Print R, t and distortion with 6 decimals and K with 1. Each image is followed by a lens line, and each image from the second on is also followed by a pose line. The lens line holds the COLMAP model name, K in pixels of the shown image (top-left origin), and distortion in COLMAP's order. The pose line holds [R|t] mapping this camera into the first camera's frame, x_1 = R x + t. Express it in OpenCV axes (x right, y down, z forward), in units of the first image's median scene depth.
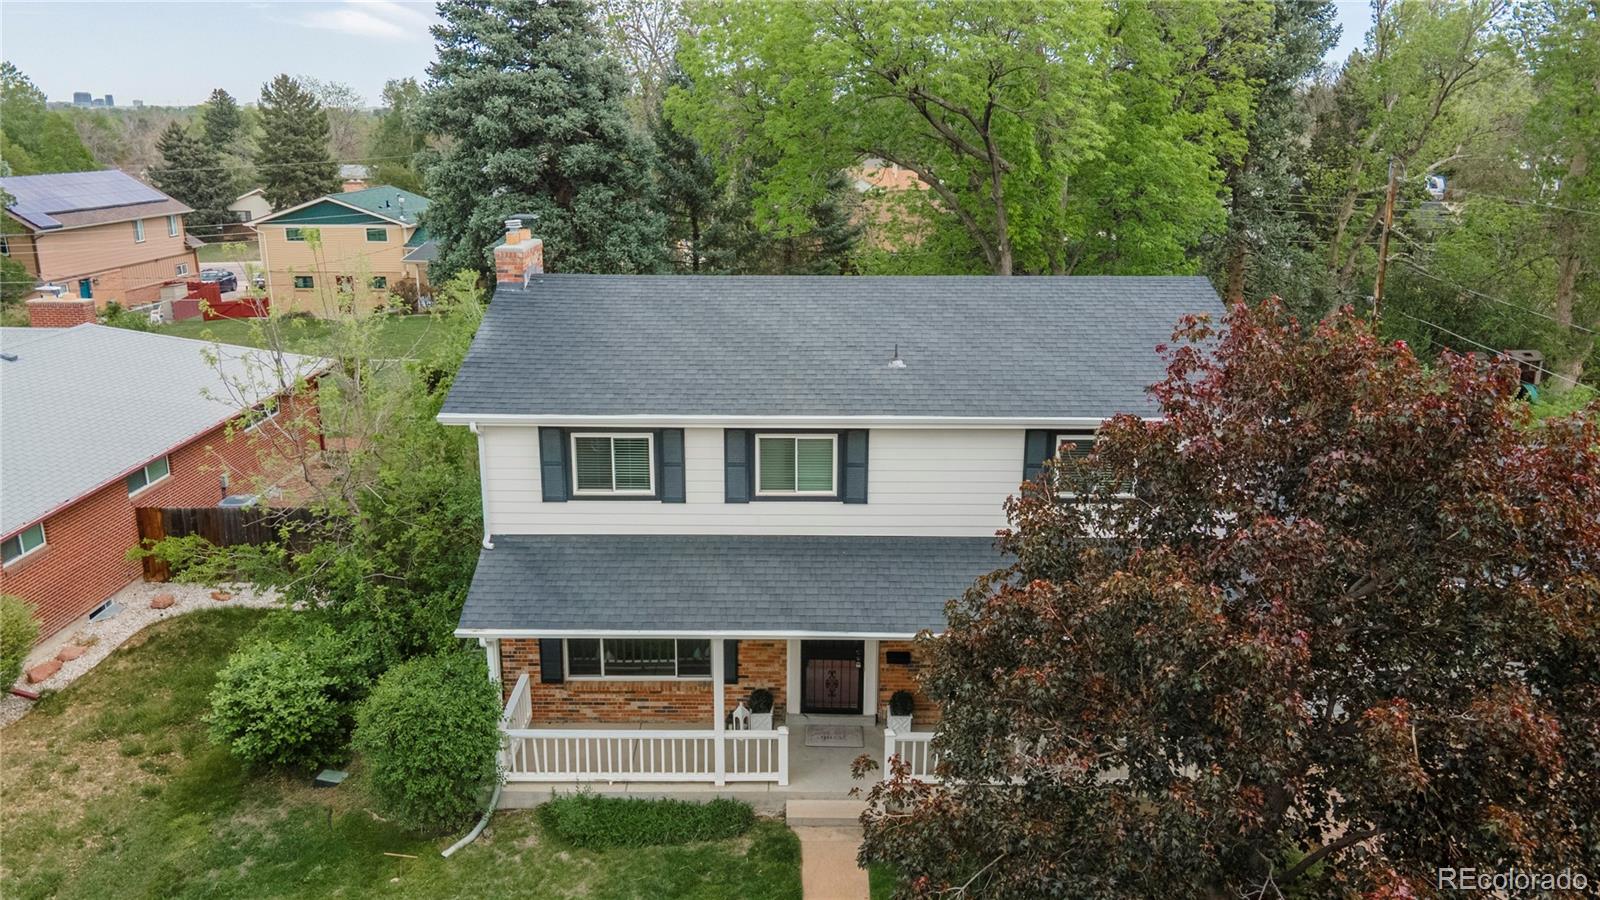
lens RADIAL K [[1170.9, 0, 789.5], [0, 1170.9, 427.4], [0, 0, 1]] dist [0.017969, 0.049791]
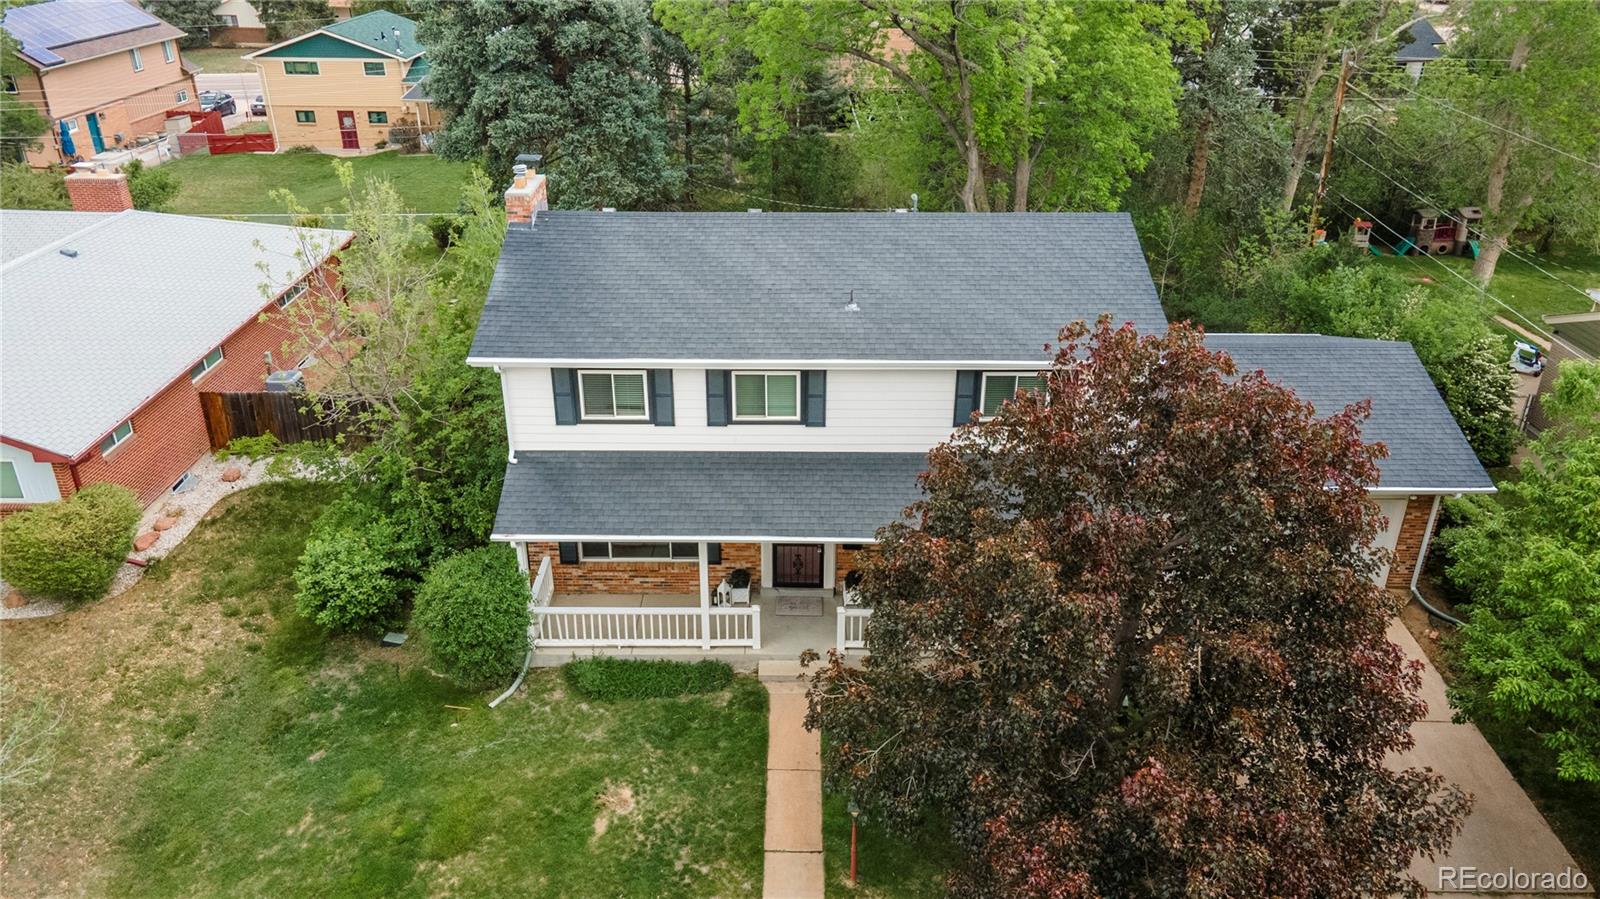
lens RADIAL K [[1170.9, 0, 788.5], [0, 1170.9, 430.7], [0, 0, 1]] dist [0.017969, 0.049791]
pose [[0.999991, -0.000093, -0.004317, 0.033591], [0.000878, 0.983231, 0.182360, -0.150401], [0.004228, -0.182362, 0.983222, -0.185481]]
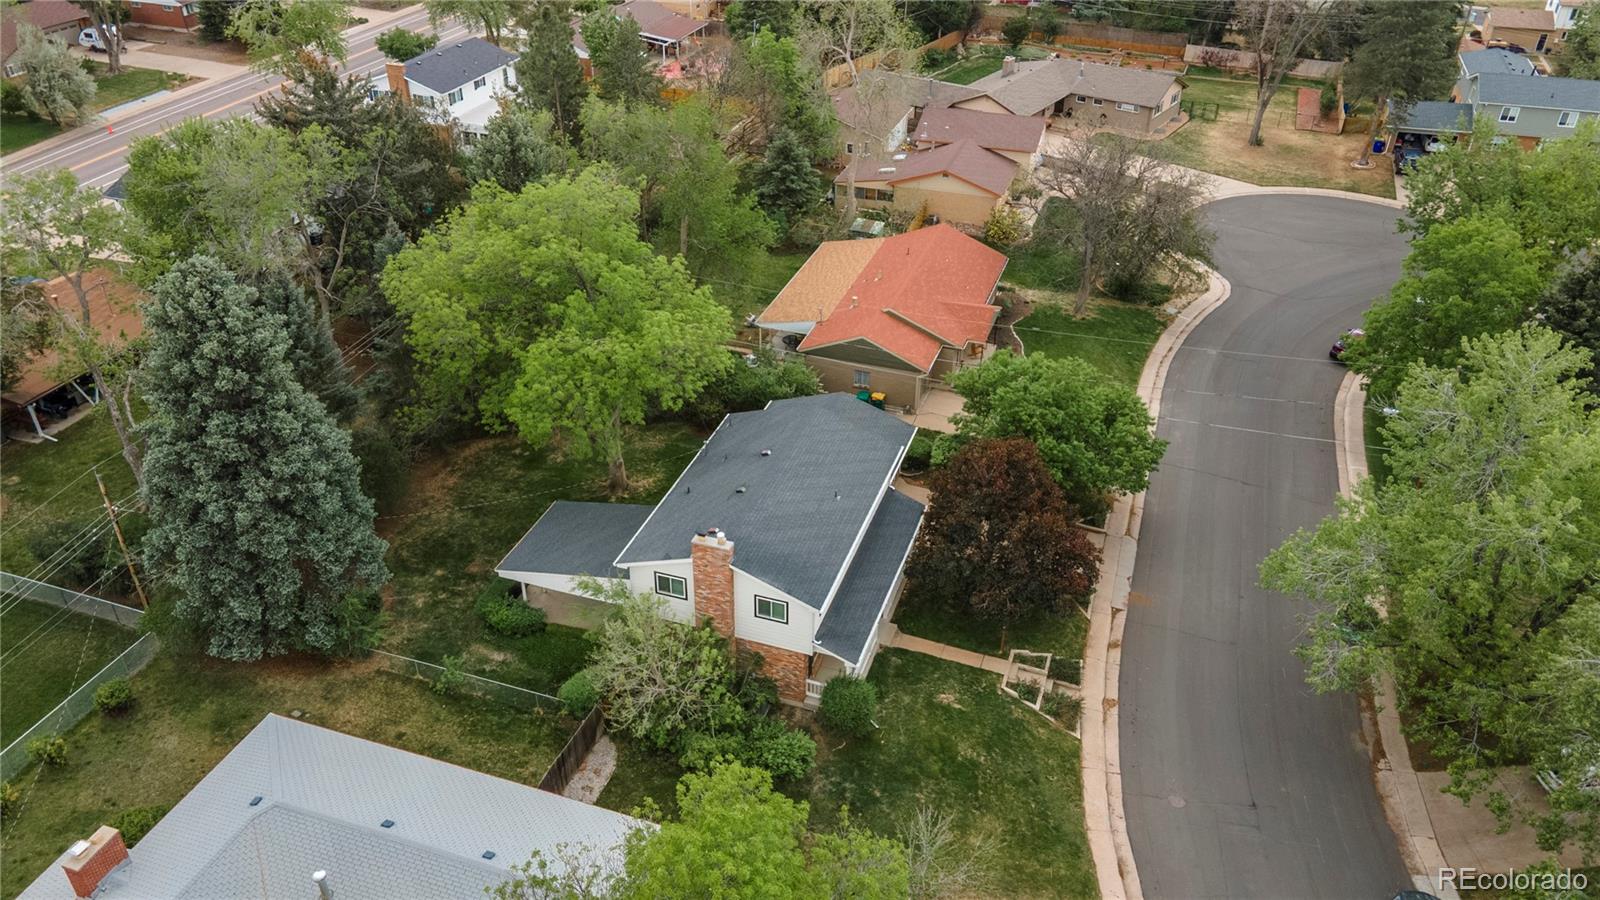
lens RADIAL K [[1170.9, 0, 791.9], [0, 1170.9, 448.6], [0, 0, 1]] dist [0.017969, 0.049791]
pose [[0.323804, -0.513010, 0.794967, -2.113723], [0.230212, 0.857703, 0.459726, -1.472816], [-0.917689, 0.034149, 0.395829, 0.017676]]
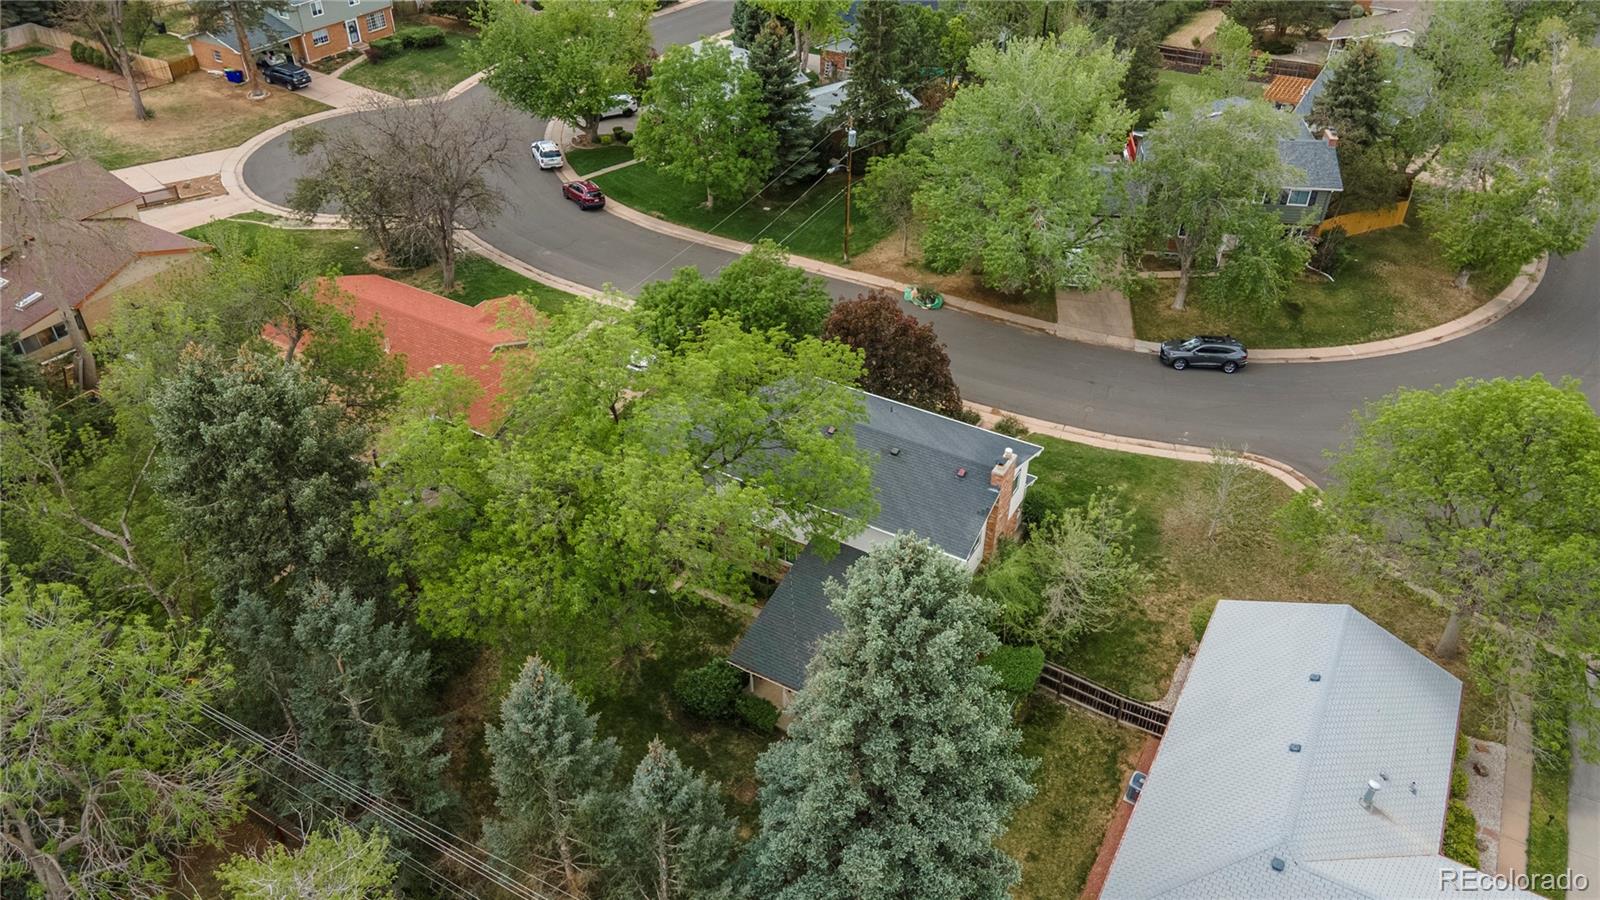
lens RADIAL K [[1170.9, 0, 793.9], [0, 1170.9, 448.2], [0, 0, 1]] dist [0.017969, 0.049791]
pose [[-0.870737, -0.296915, 0.391992, -0.878386], [0.110634, 0.658421, 0.744475, -2.248065], [-0.479142, 0.691609, -0.540462, 2.844409]]
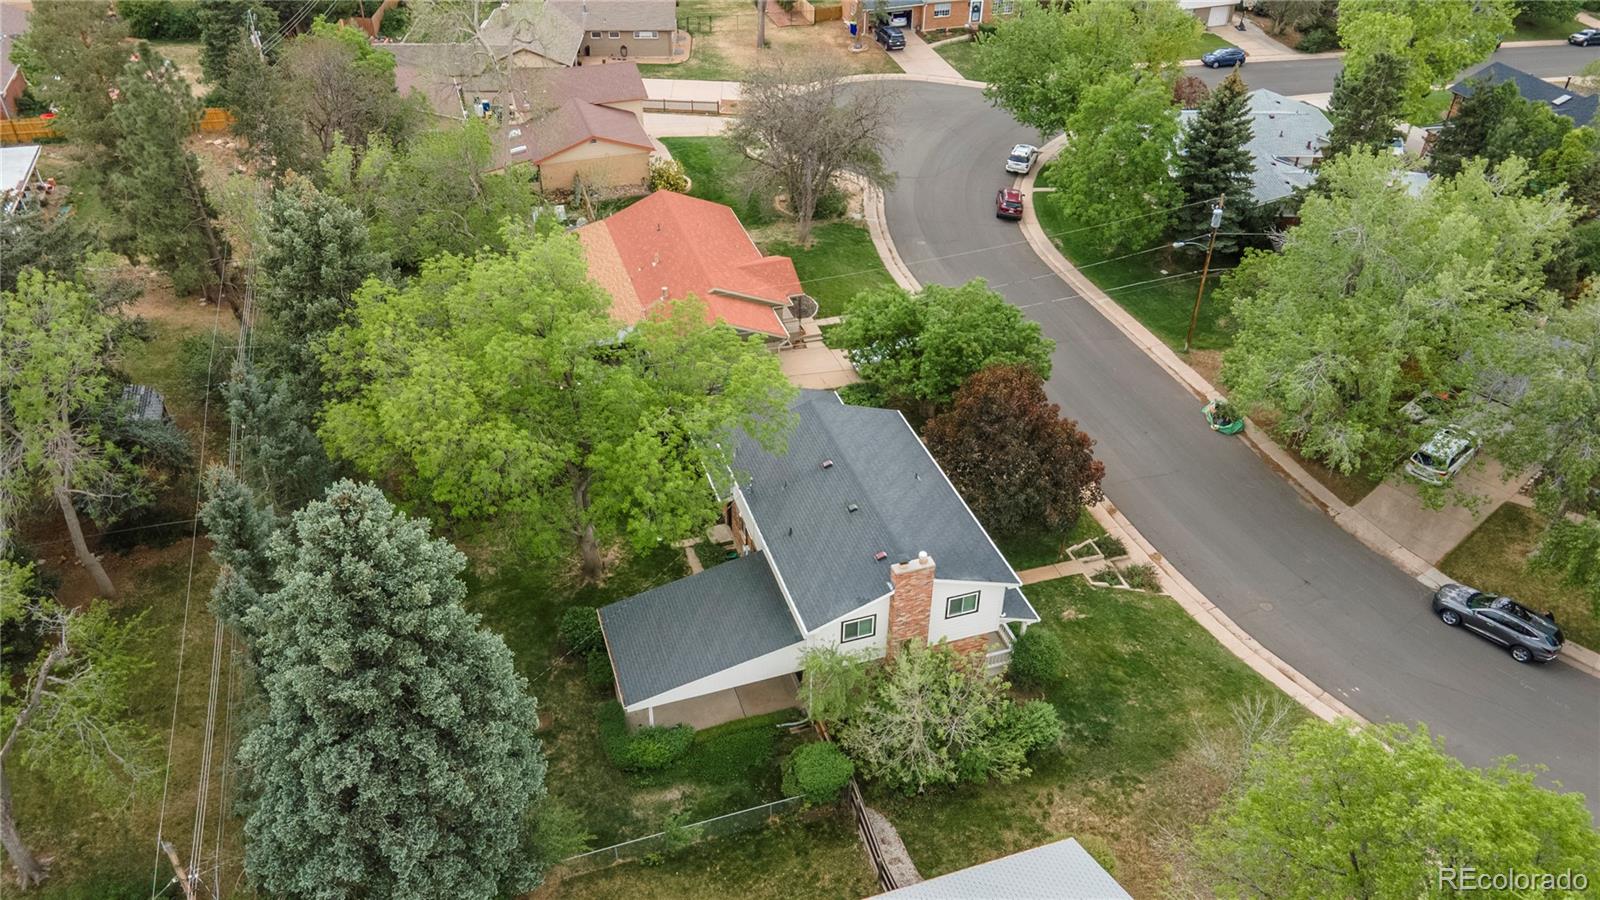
lens RADIAL K [[1170.9, 0, 791.6], [0, 1170.9, 442.7], [0, 0, 1]] dist [0.017969, 0.049791]
pose [[-0.316811, -0.562806, 0.763466, -1.891178], [0.227657, 0.736278, 0.637234, -1.964483], [-0.920762, 0.375691, -0.105135, 1.572882]]
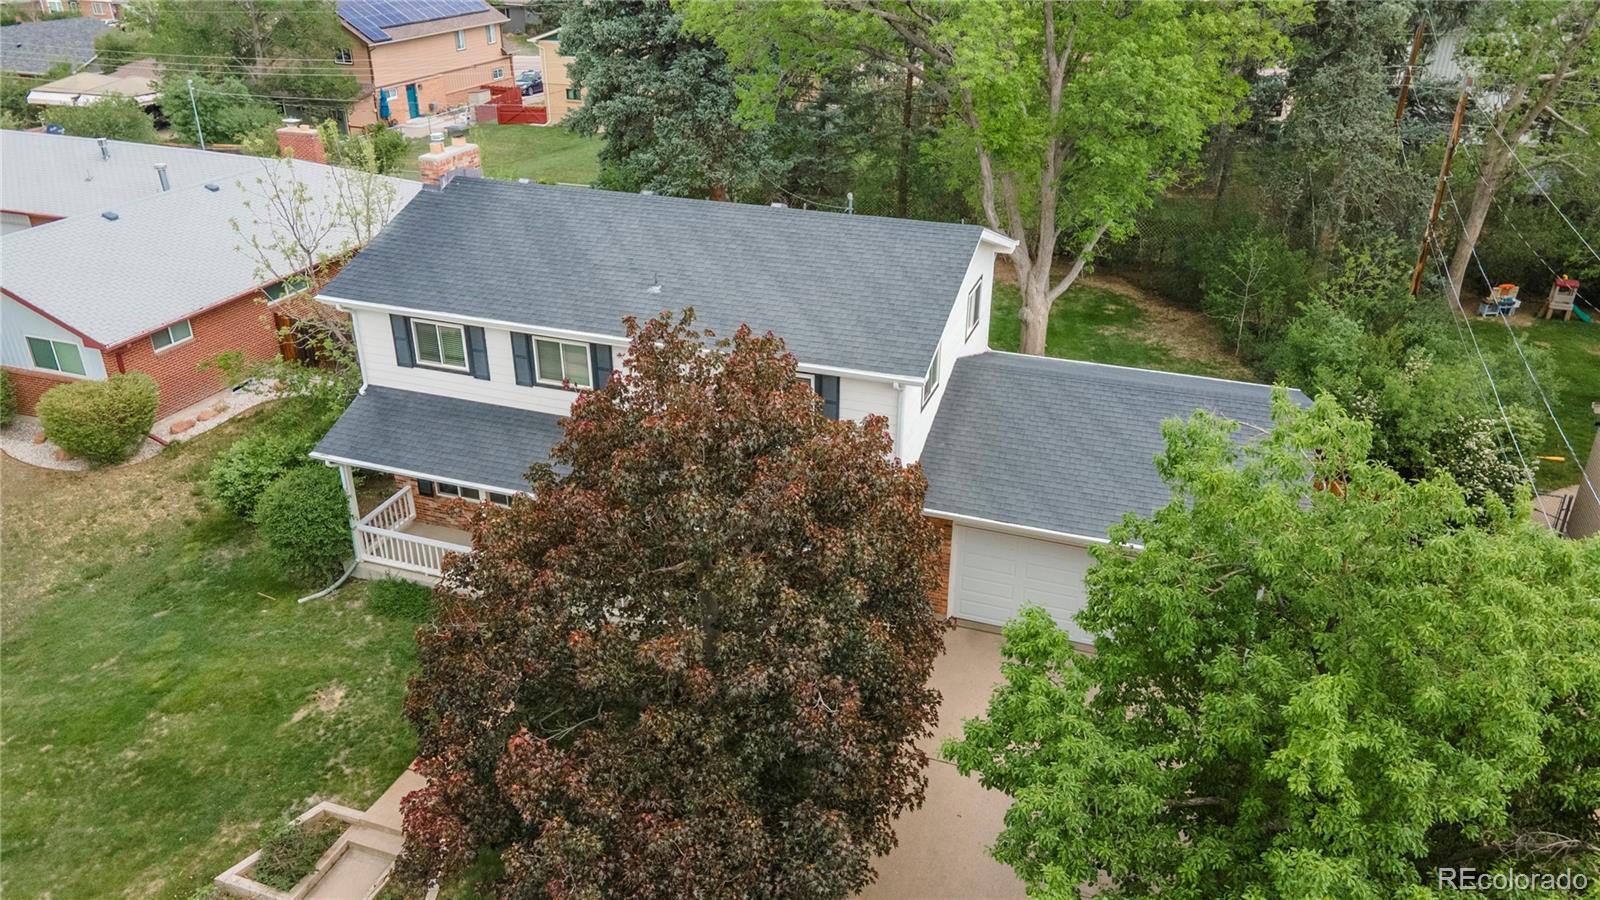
lens RADIAL K [[1170.9, 0, 787.5], [0, 1170.9, 433.5], [0, 0, 1]] dist [0.017969, 0.049791]
pose [[0.939422, 0.143533, -0.311264, 0.637233], [-0.083982, 0.976806, 0.196969, -0.162997], [0.332316, -0.158897, 0.929687, -0.112672]]
